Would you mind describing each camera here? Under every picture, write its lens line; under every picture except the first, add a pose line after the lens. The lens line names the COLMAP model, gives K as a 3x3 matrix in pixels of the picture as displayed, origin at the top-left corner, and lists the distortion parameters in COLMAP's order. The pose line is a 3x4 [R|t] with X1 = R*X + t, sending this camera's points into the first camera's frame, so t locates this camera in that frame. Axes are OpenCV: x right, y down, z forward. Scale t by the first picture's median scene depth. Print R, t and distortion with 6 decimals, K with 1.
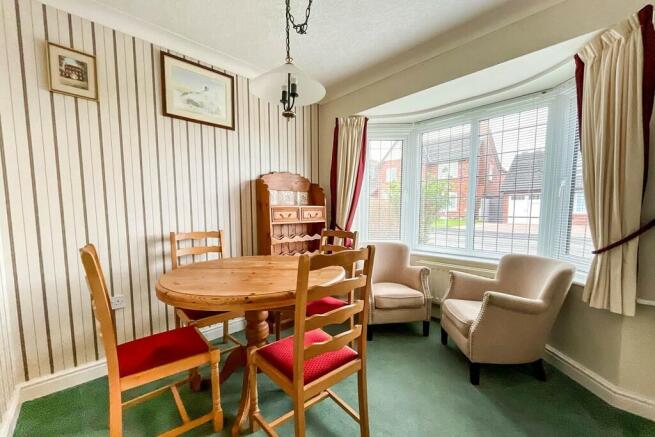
lens RADIAL K [[264.0, 0, 322.2], [0, 264.0, 231.7], [0, 0, 1]] dist [-0.001264, 0.000492]
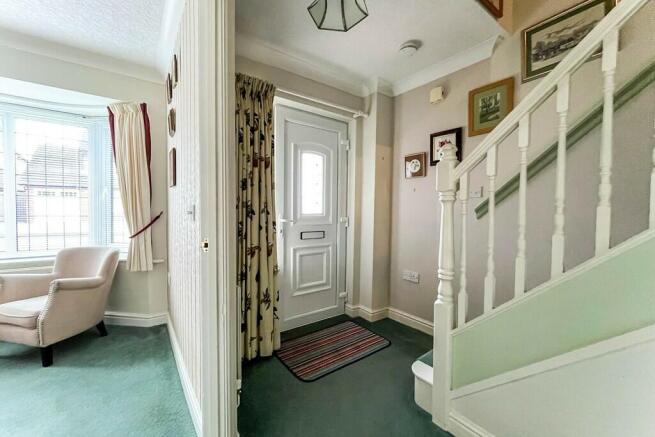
lens RADIAL K [[264.0, 0, 326.9], [0, 264.0, 217.5], [0, 0, 1]] dist [-0.001264, 0.000492]
pose [[0.117559, -0.027319, 0.992690, -0.373087], [0.071133, 0.997285, 0.019022, 0.012530], [-0.990515, 0.068377, 0.119183, -0.343518]]
